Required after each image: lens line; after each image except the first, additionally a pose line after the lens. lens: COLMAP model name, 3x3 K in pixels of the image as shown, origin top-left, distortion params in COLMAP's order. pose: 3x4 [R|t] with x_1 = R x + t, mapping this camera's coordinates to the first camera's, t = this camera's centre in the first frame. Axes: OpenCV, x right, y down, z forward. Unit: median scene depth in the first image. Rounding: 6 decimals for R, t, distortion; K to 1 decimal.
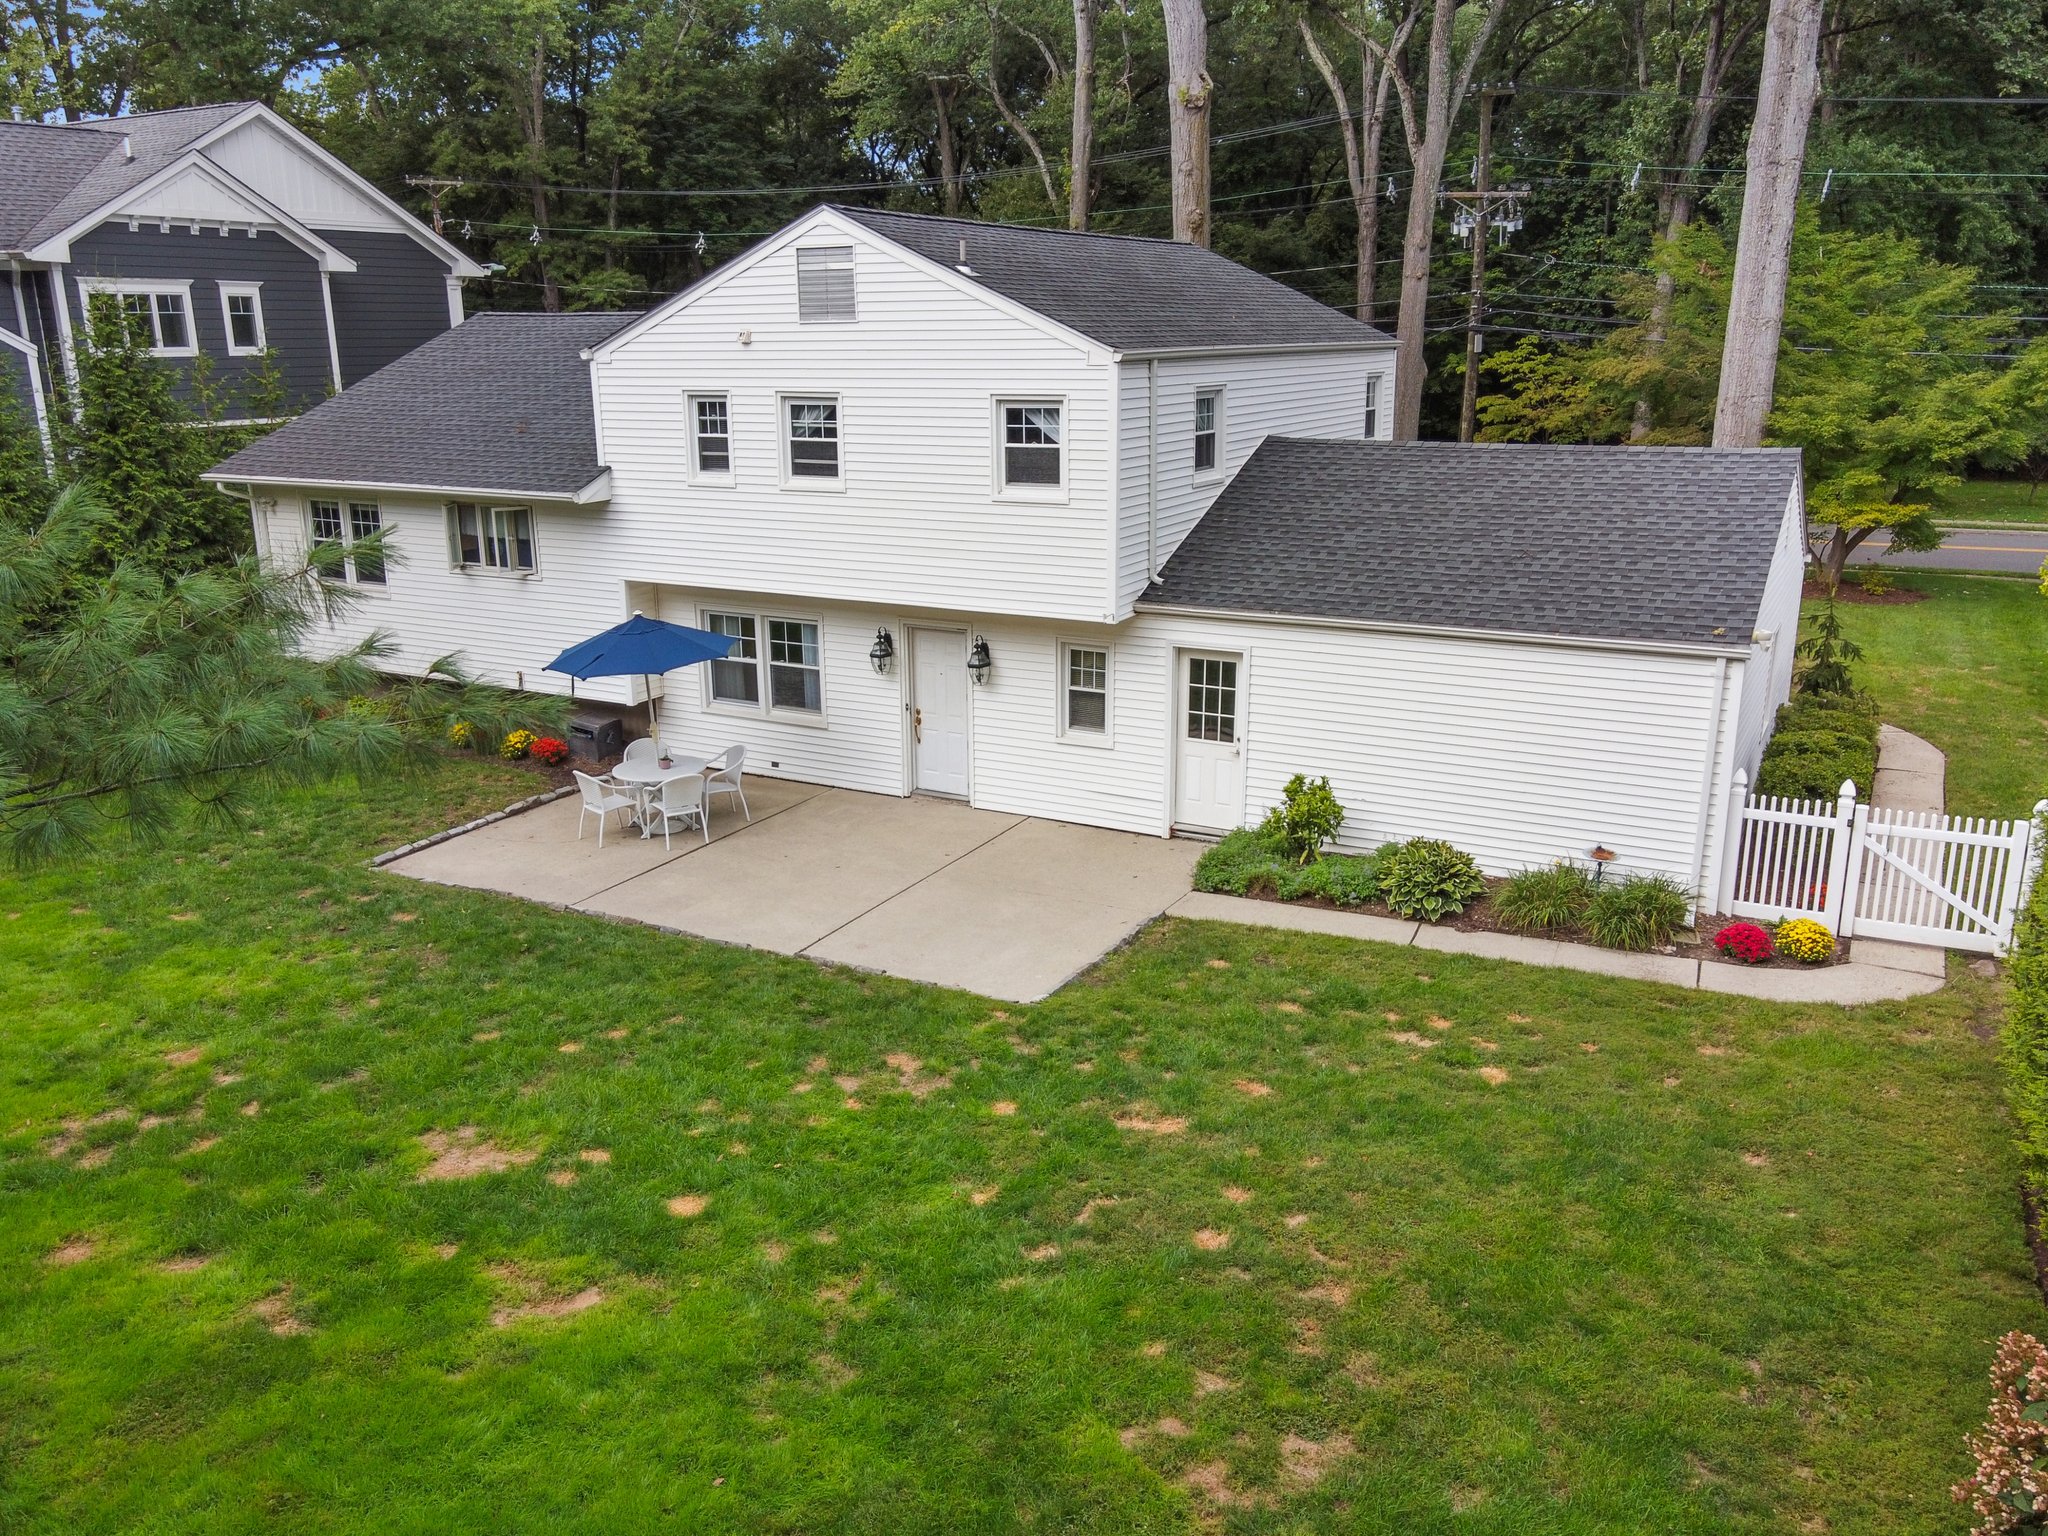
lens RADIAL K [[1587.4, 0, 1025.7], [0, 1587.4, 762.9], [0, 0, 1]] dist [0.005184, -0.006209]
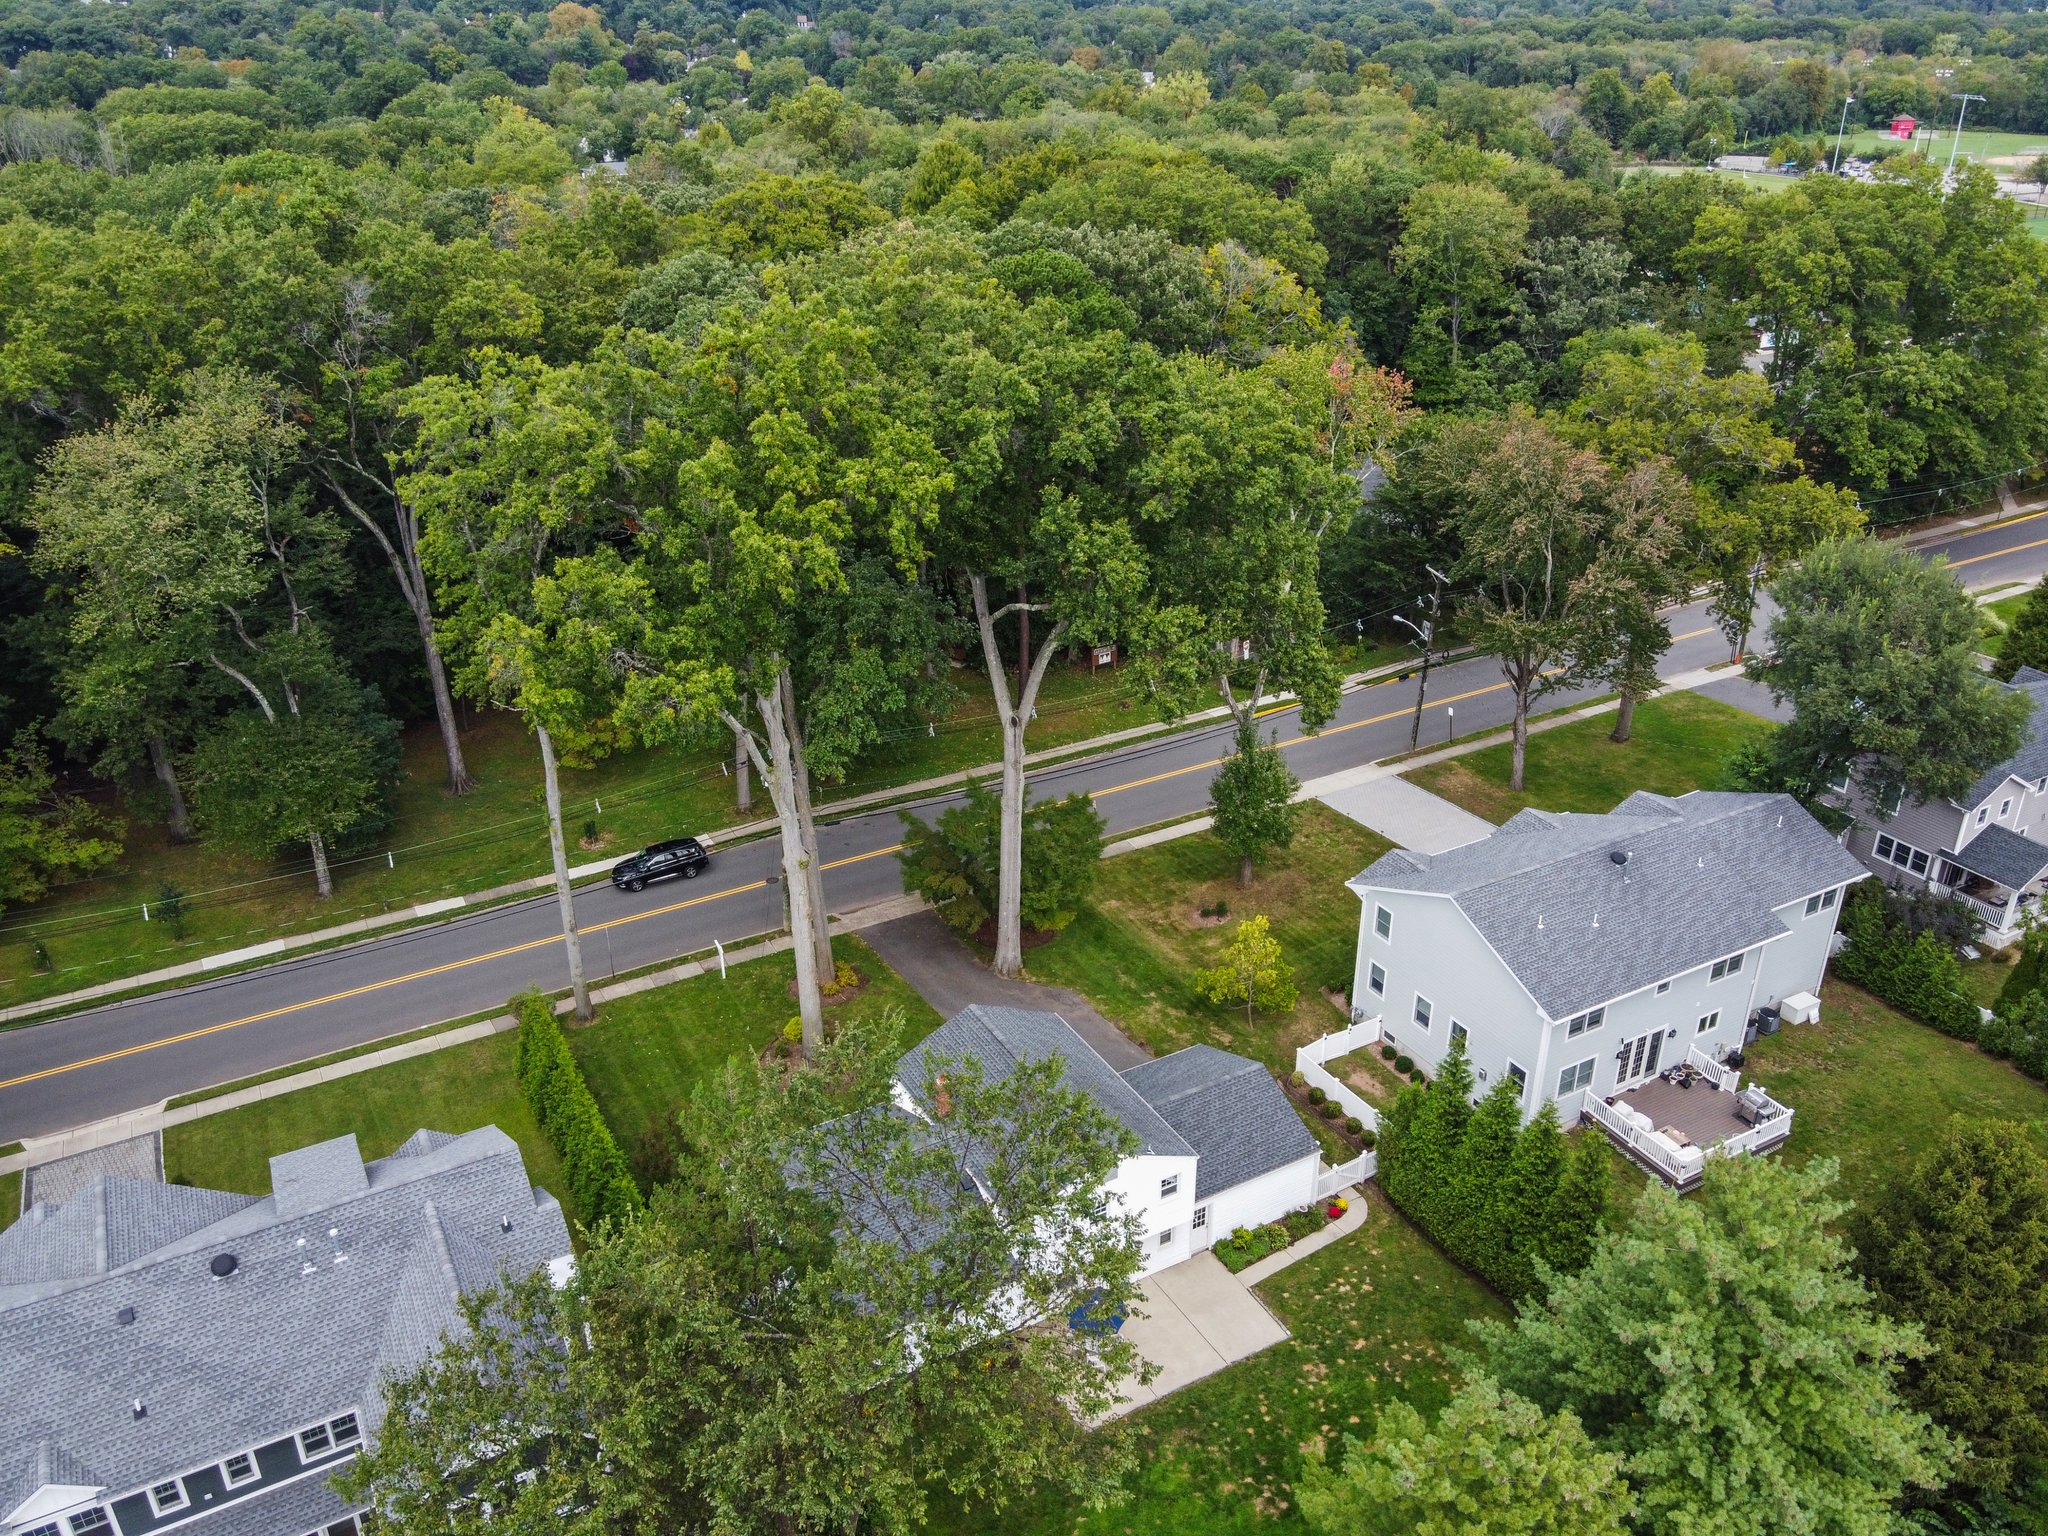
lens RADIAL K [[1587.4, 0, 1018.3], [0, 1587.4, 775.4], [0, 0, 1]] dist [0.005184, -0.006209]
pose [[0.537426, -0.370958, 0.757340, -2.184640], [0.232412, 0.928429, 0.289835, -1.886286], [-0.810653, 0.020250, 0.585177, -0.631854]]
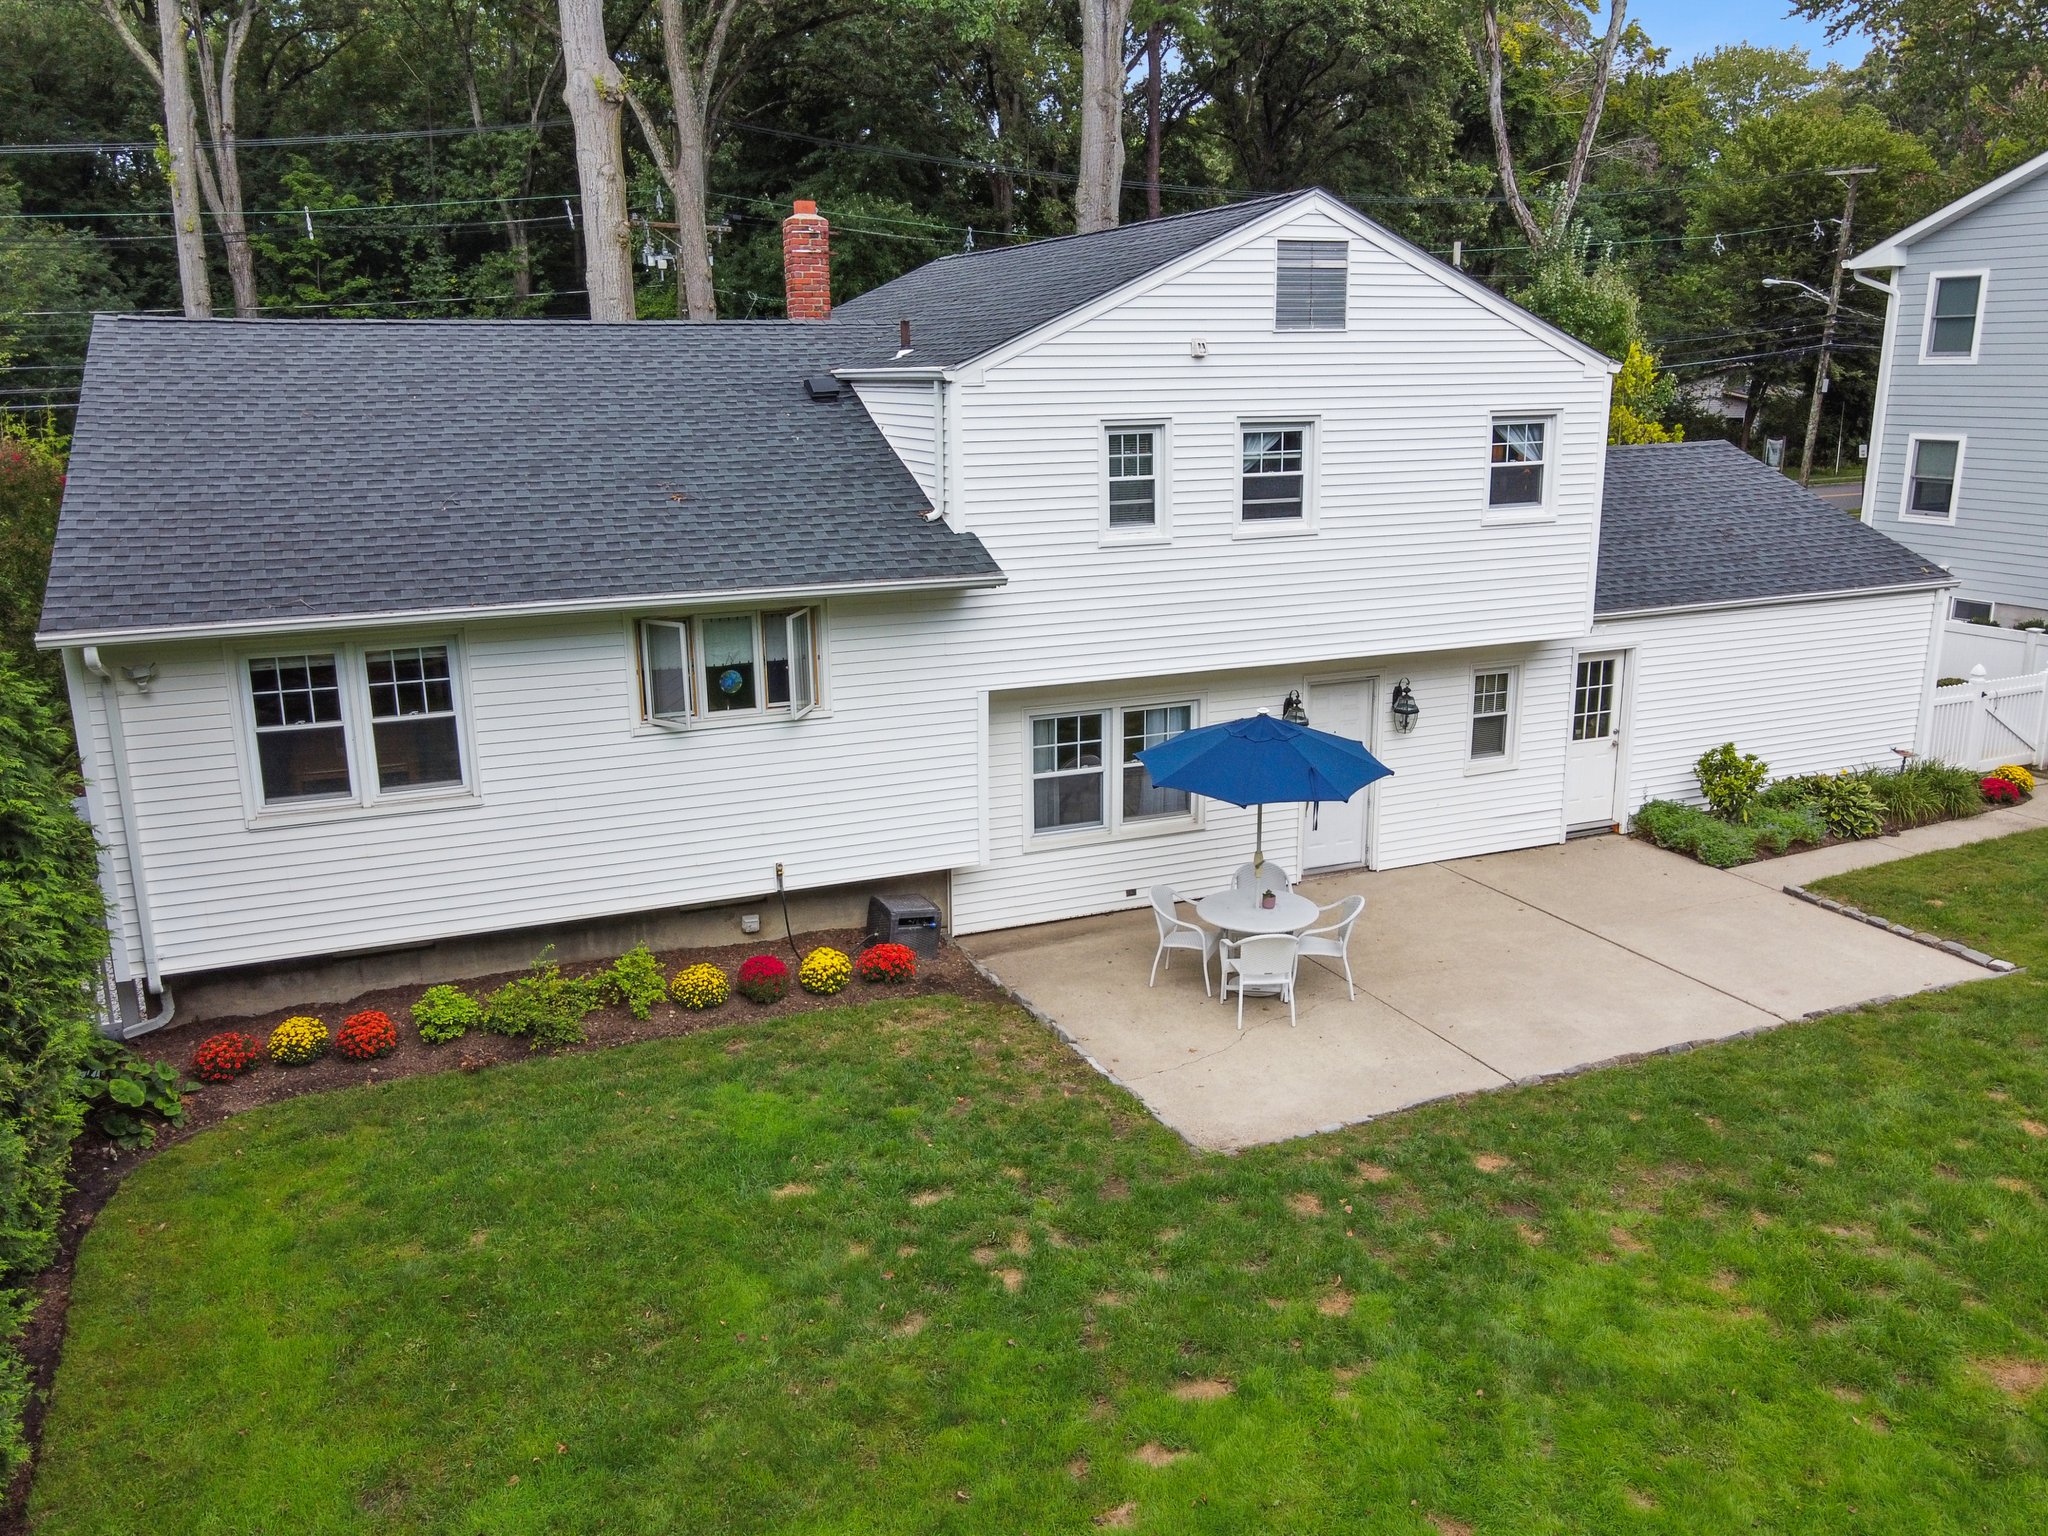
lens RADIAL K [[1587.4, 0, 1031.2], [0, 1587.4, 774.3], [0, 0, 1]] dist [0.005184, -0.006209]
pose [[0.618665, -0.192980, 0.761586, -0.884705], [0.210648, 0.974615, 0.075843, -0.144062], [-0.756889, 0.113505, 0.643611, 0.597074]]
